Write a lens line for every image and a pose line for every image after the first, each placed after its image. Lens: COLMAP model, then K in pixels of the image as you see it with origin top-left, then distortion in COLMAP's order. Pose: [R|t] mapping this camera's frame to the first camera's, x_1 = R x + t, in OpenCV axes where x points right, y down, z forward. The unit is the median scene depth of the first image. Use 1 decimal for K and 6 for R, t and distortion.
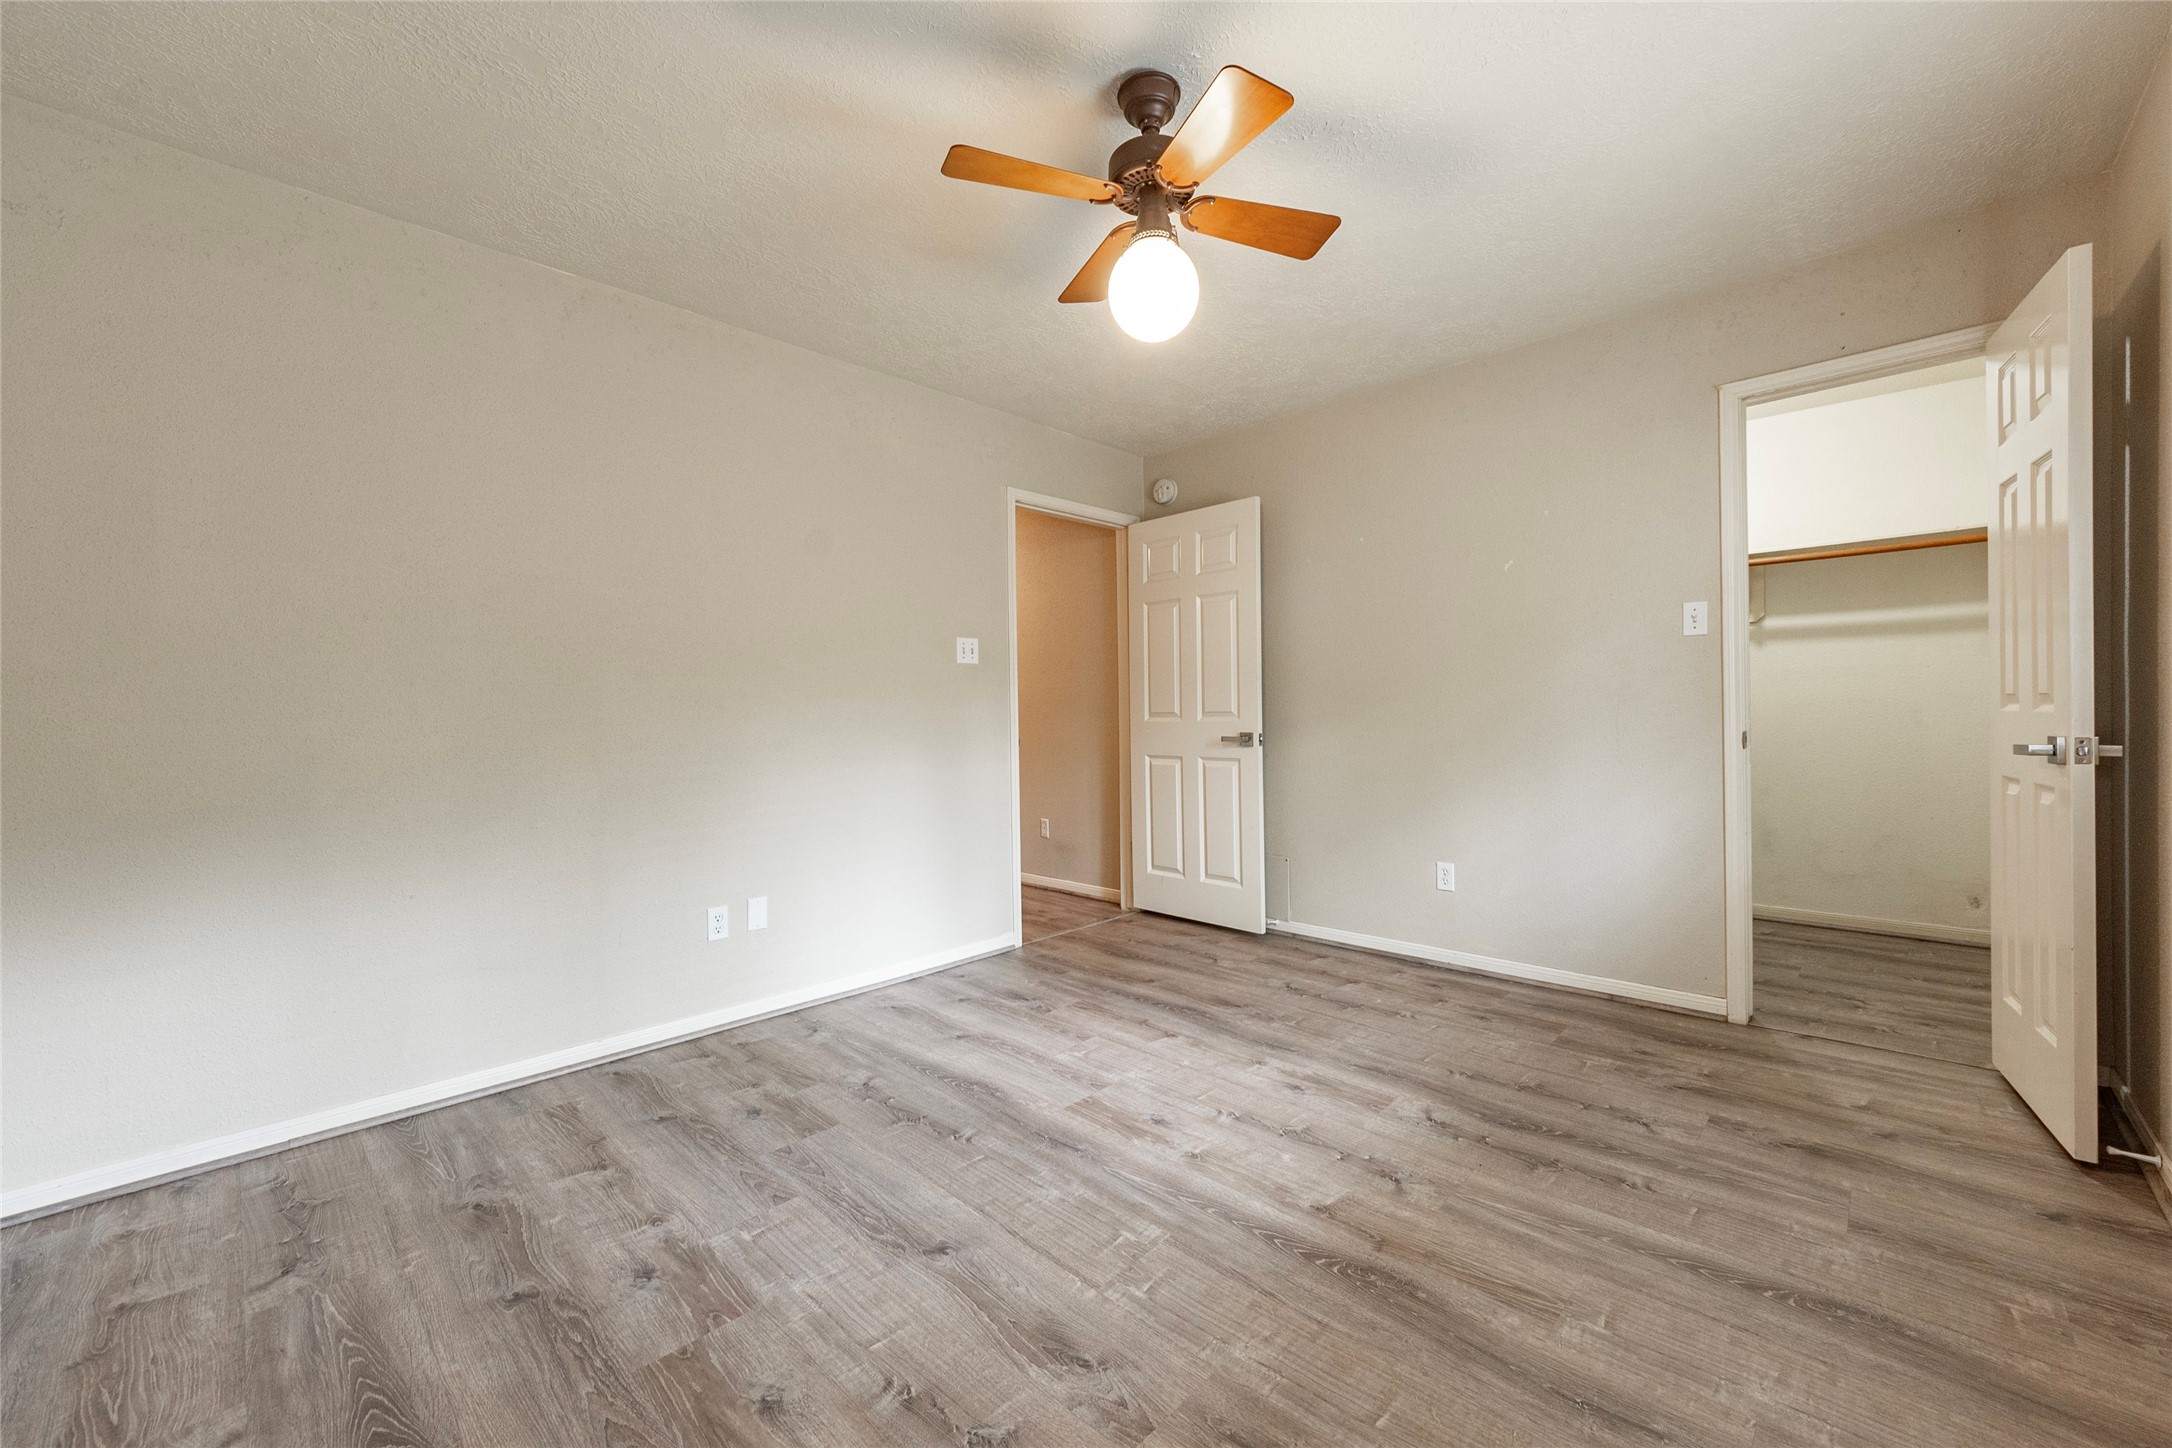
lens RADIAL K [[836.1, 0, 1106.6], [0, 836.1, 717.7], [0, 0, 1]] dist [0.002253, -0.001617]
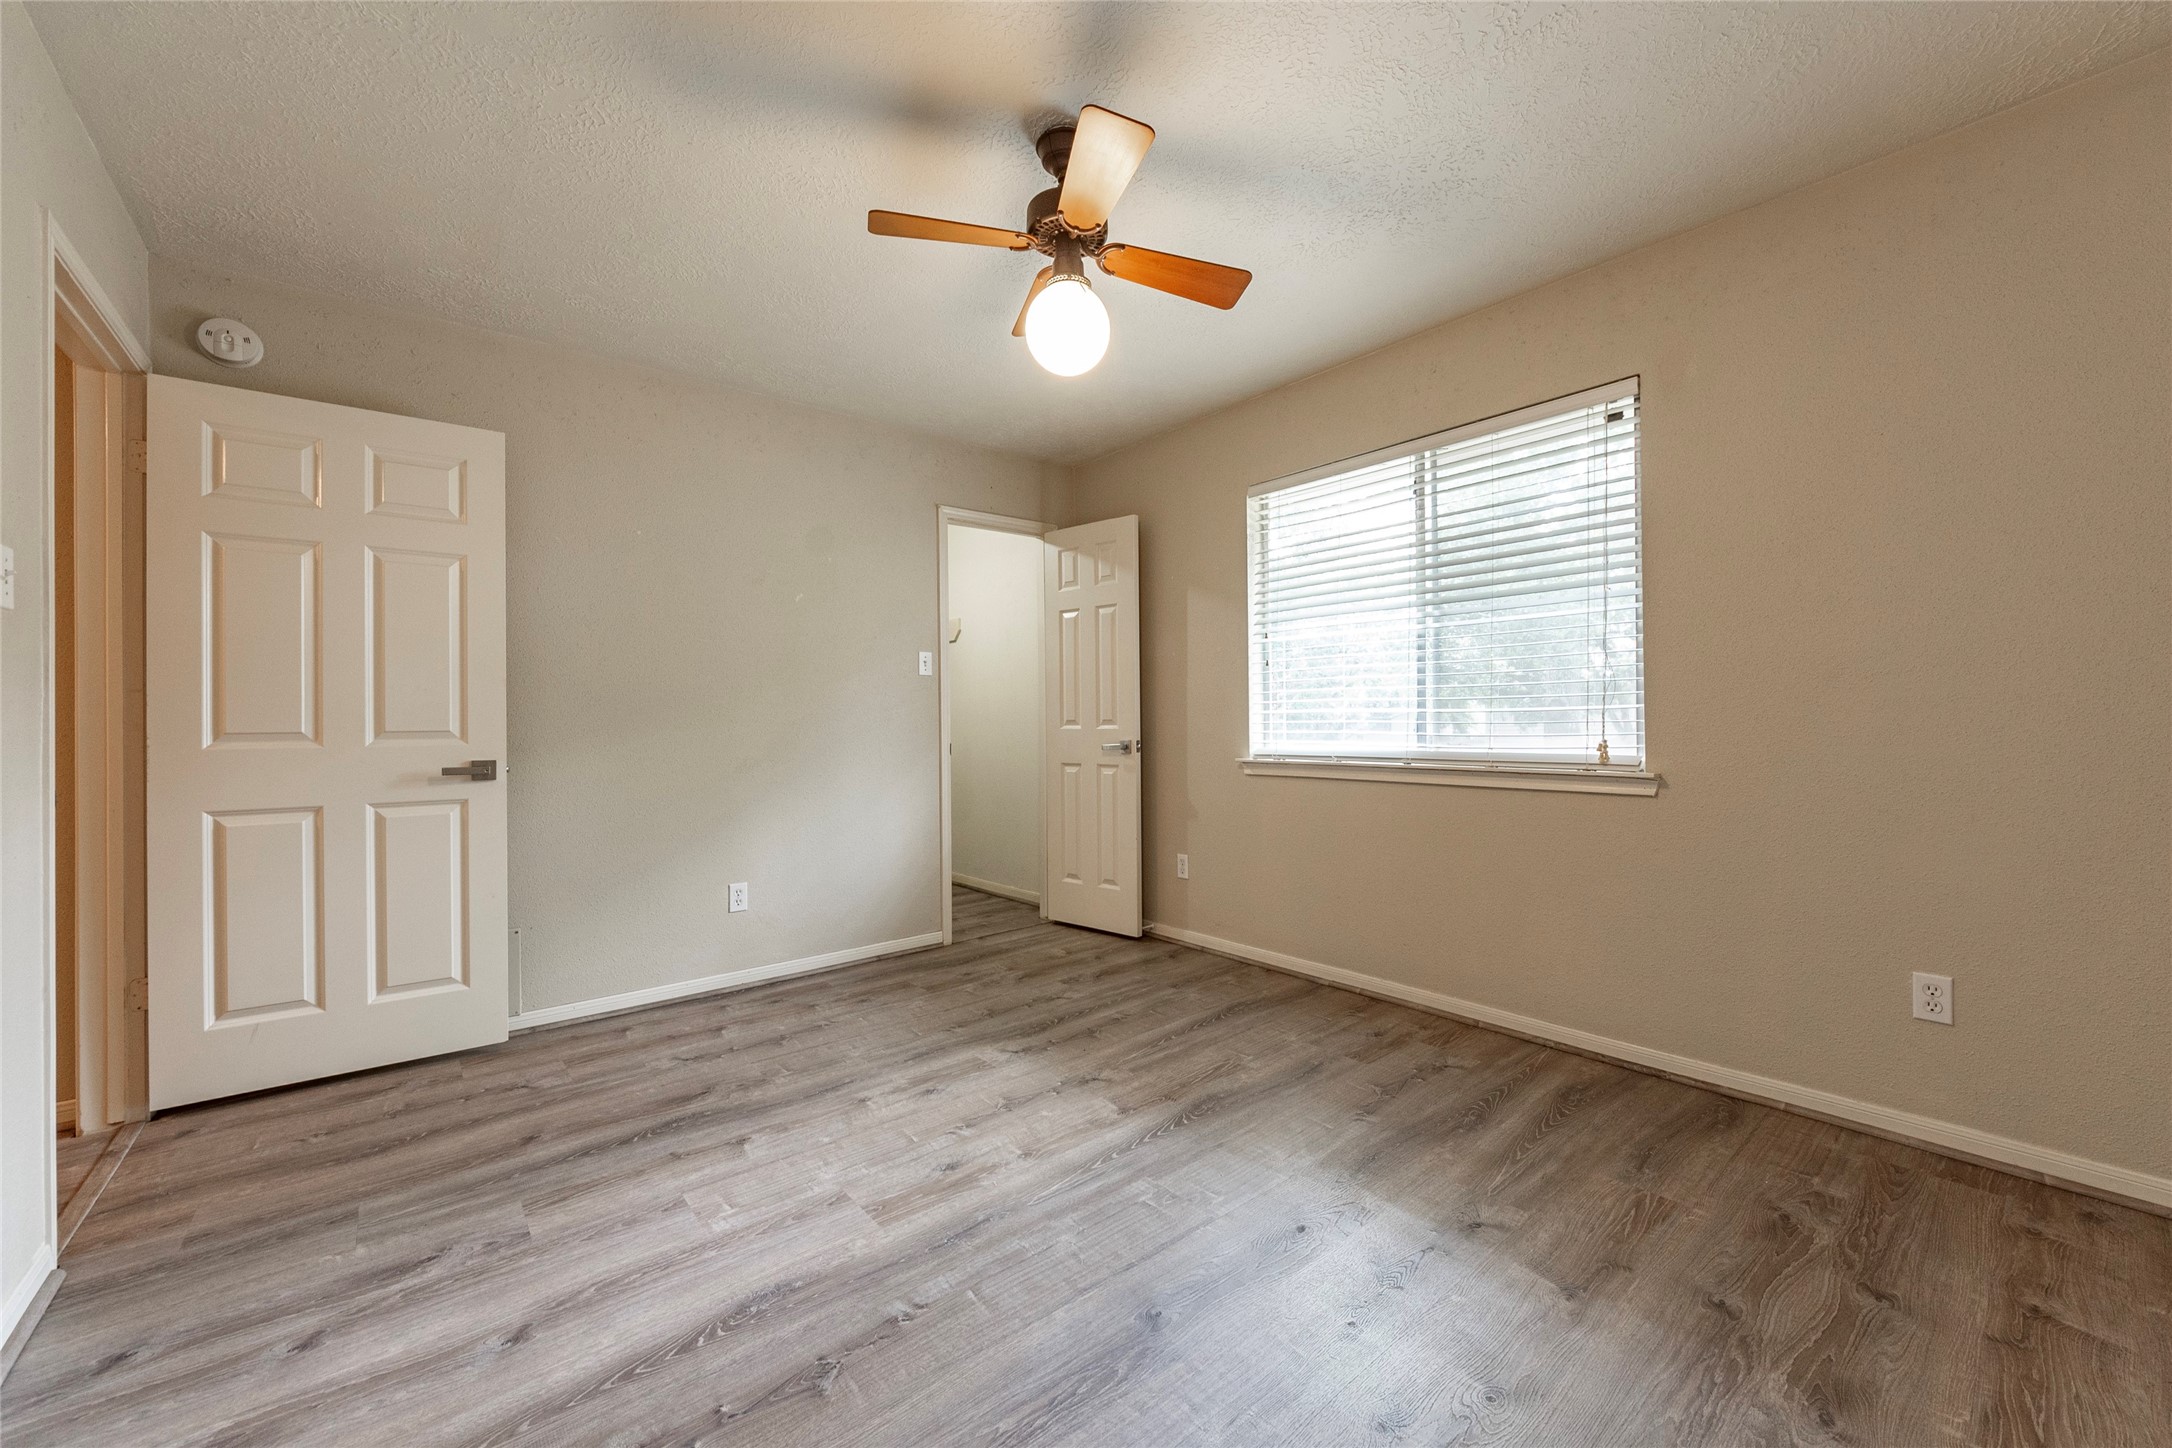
lens RADIAL K [[836.1, 0, 1107.1], [0, 836.1, 713.9], [0, 0, 1]] dist [0.002253, -0.001617]
pose [[0.106287, 0.023657, 0.994054, -0.655763], [0.015994, 0.999547, -0.025497, 0.006323], [-0.994207, 0.018609, 0.105861, 0.555106]]
